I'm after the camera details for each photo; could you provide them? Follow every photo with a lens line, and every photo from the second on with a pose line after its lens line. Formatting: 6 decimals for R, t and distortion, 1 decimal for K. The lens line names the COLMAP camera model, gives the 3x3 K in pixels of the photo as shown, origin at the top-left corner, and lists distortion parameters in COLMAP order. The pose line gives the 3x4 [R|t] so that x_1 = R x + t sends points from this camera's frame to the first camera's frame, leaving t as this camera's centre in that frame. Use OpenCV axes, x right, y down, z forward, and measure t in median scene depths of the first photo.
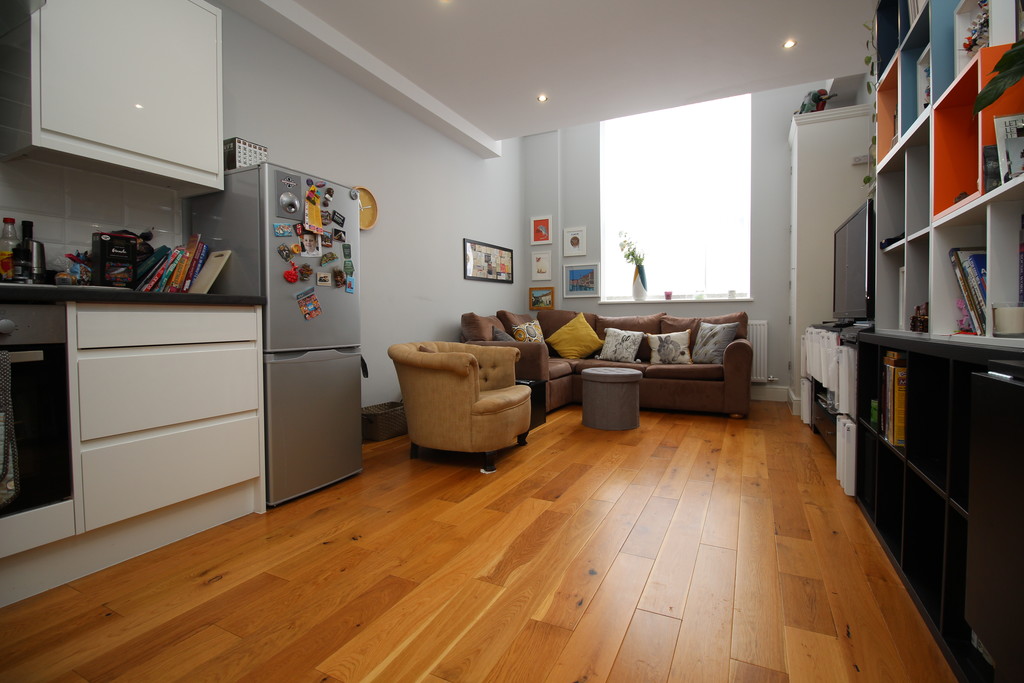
lens RADIAL K [[482.5, 0, 510.8], [0, 482.5, 333.9], [0, 0, 1]] dist [-0.001980, -0.000674]
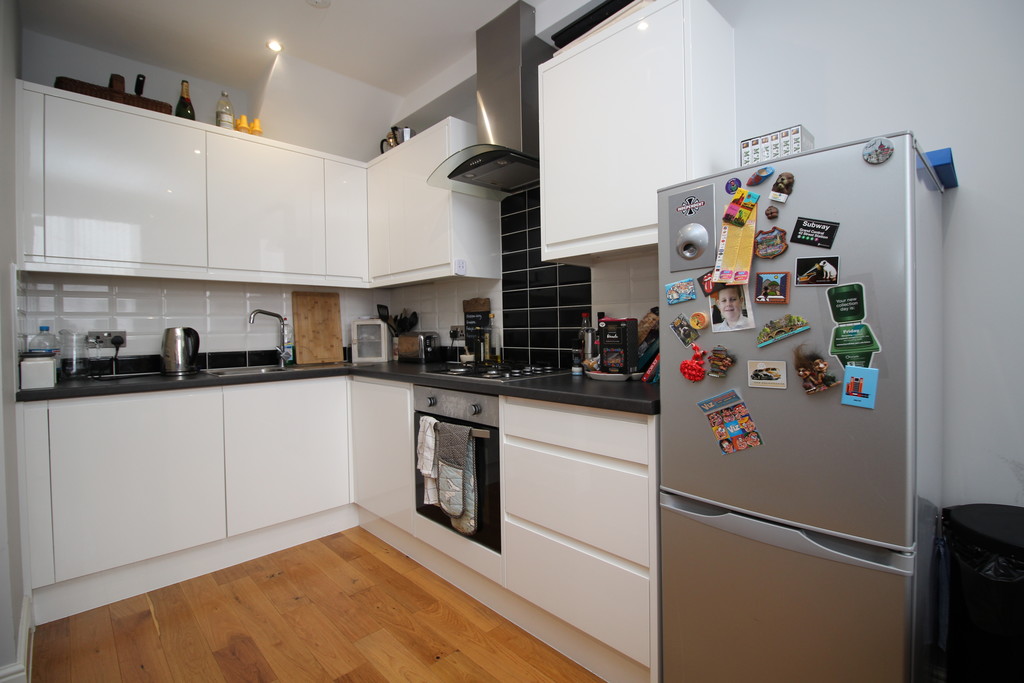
lens RADIAL K [[482.5, 0, 509.5], [0, 482.5, 334.4], [0, 0, 1]] dist [-0.001980, -0.000674]
pose [[-0.344685, 0.022143, -0.938457, 0.147414], [-0.010906, 0.999560, 0.027590, -0.169104], [0.938655, 0.019745, -0.344292, 0.961300]]
